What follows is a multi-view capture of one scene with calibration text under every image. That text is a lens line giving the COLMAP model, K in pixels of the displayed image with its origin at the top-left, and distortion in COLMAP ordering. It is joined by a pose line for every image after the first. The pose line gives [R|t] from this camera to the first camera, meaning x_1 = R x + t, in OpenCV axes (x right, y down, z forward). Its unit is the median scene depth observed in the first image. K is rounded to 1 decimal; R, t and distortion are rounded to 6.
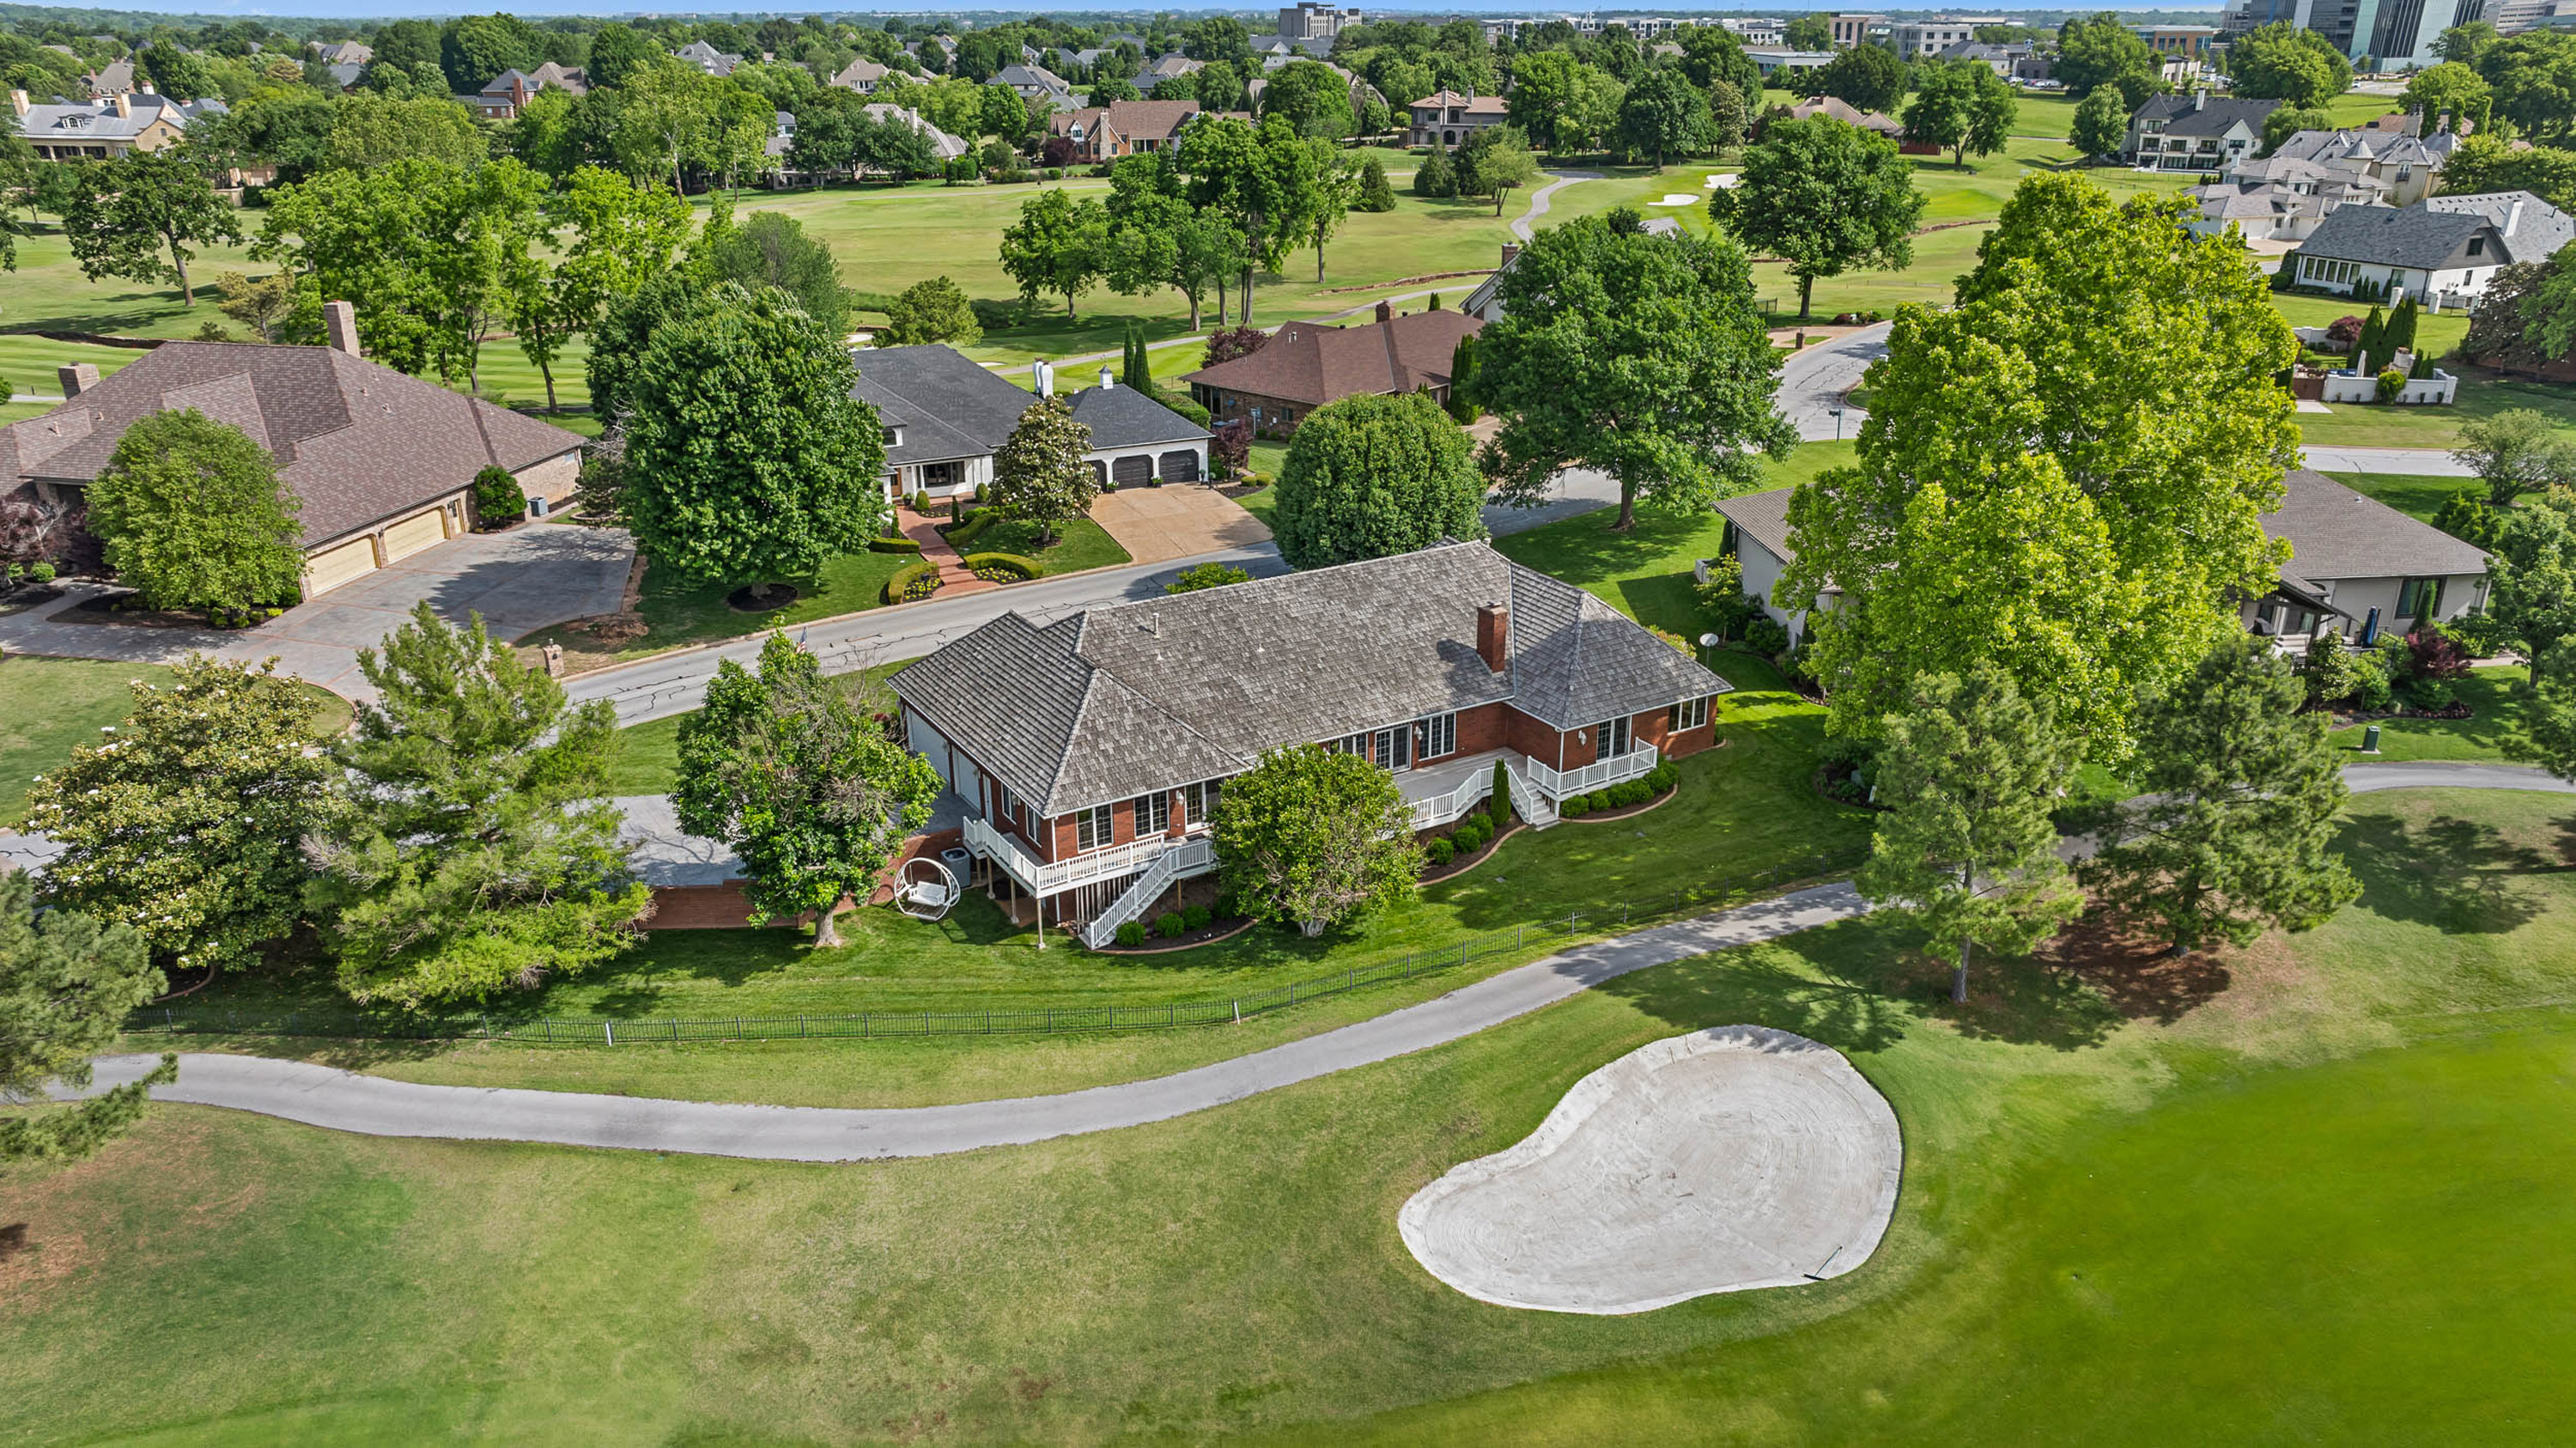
lens RADIAL K [[1833.9, 0, 1300.2], [0, 1833.9, 665.6], [0, 0, 1]] dist [-0.037188, 0.033674]
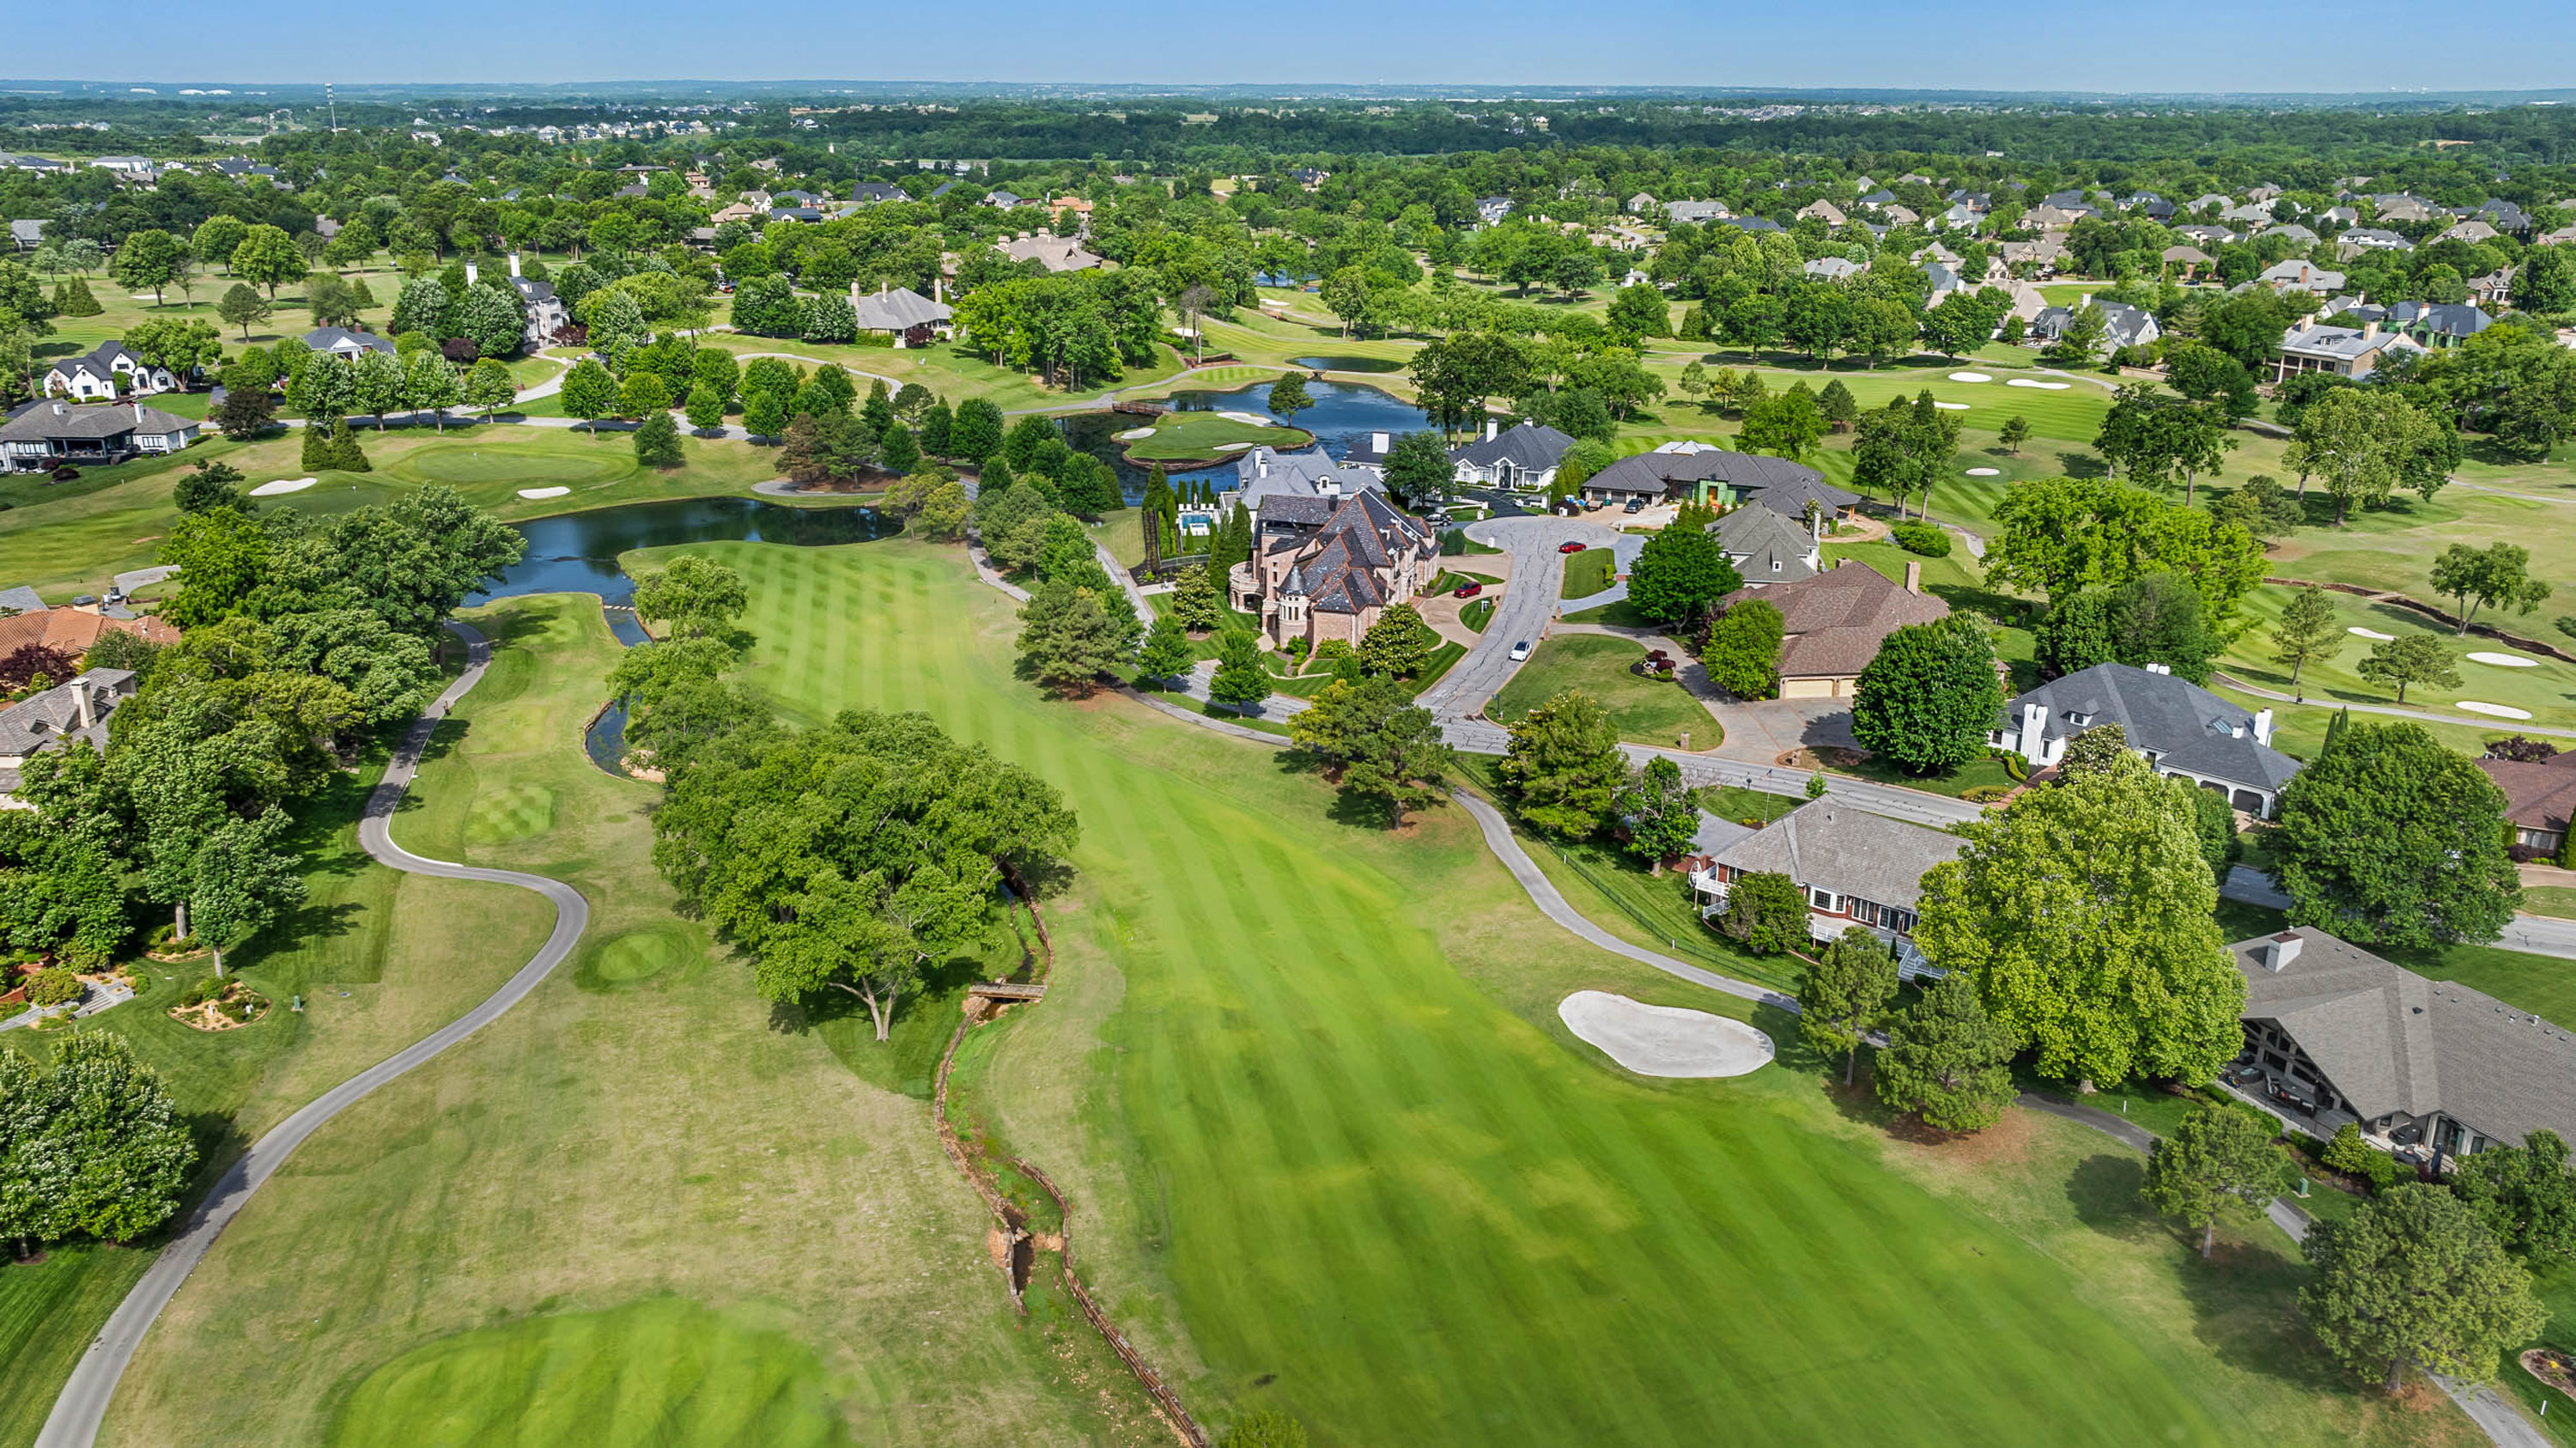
lens RADIAL K [[1833.9, 0, 1300.2], [0, 1833.9, 665.6], [0, 0, 1]] dist [-0.037188, 0.033674]
pose [[0.304545, 0.286168, -0.908493, 1.745884], [-0.324573, 0.927895, 0.183476, -0.405531], [0.895491, 0.238995, 0.375468, -0.436633]]
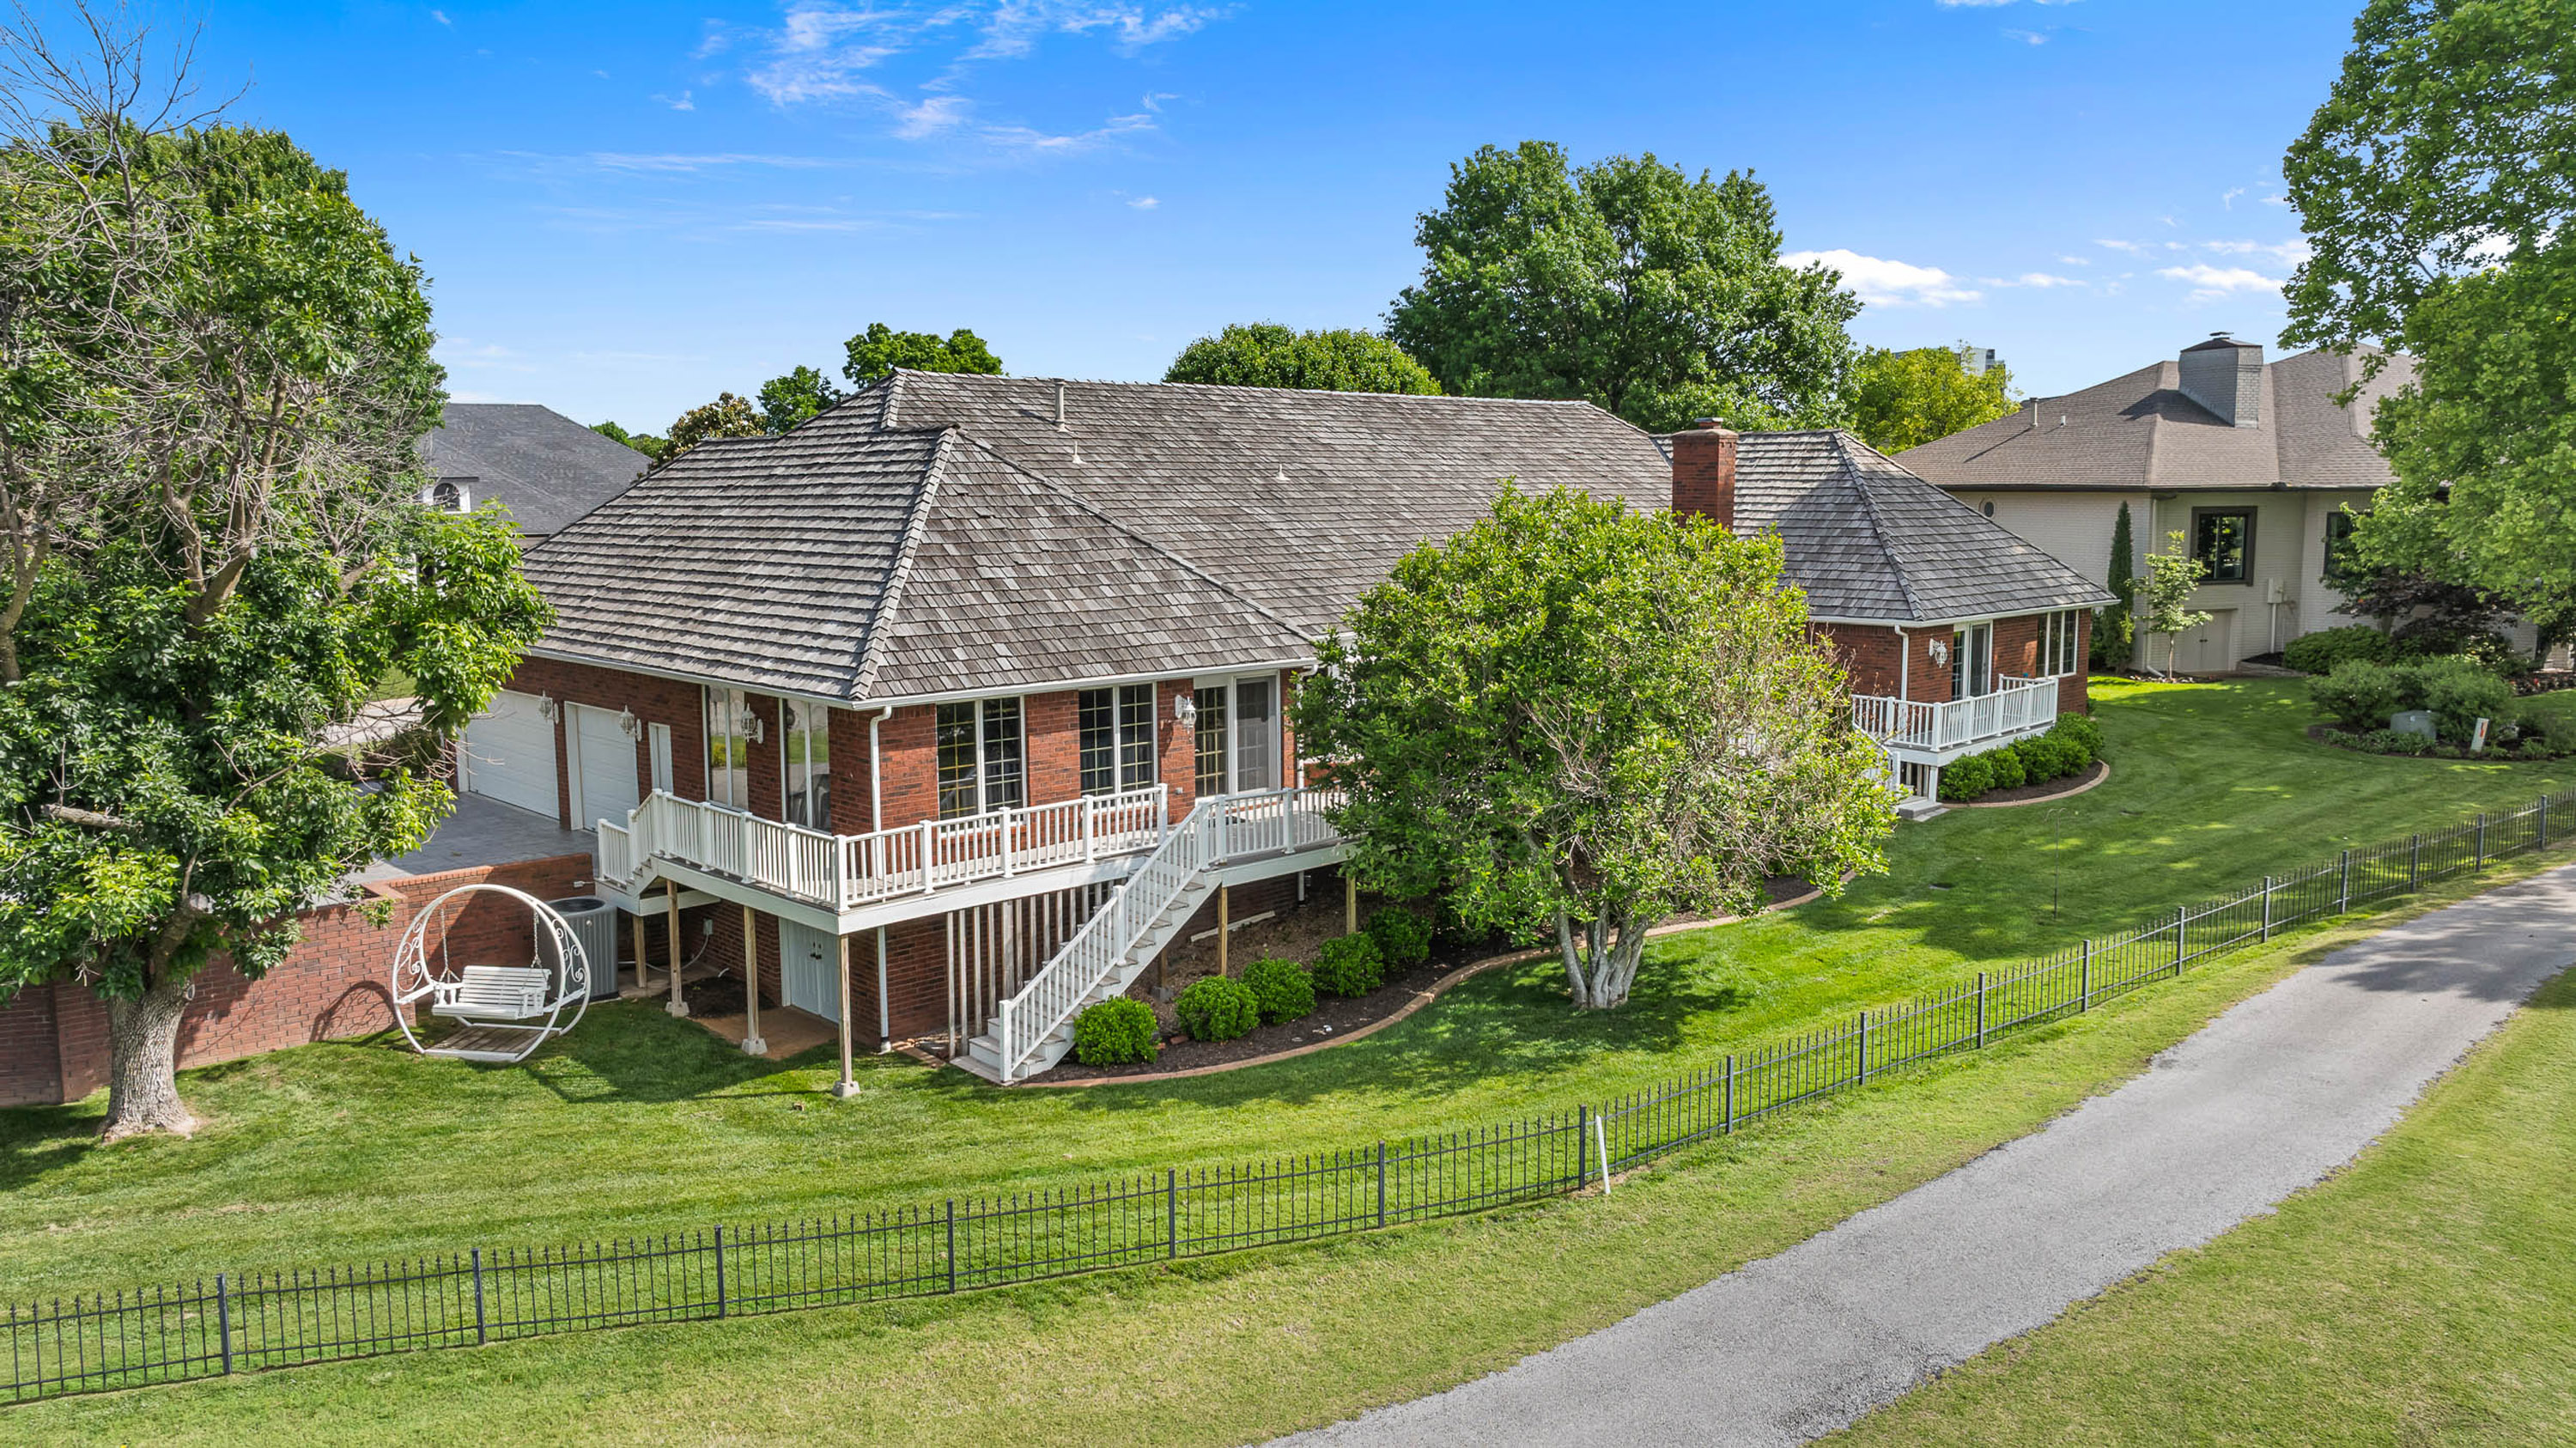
lens RADIAL K [[1833.9, 0, 1300.2], [0, 1833.9, 665.6], [0, 0, 1]] dist [-0.037188, 0.033674]
pose [[0.977285, -0.025015, 0.210449, -0.125313], [0.075252, 0.969261, -0.234244, 0.157974], [-0.198121, 0.244760, 0.949126, 0.627586]]
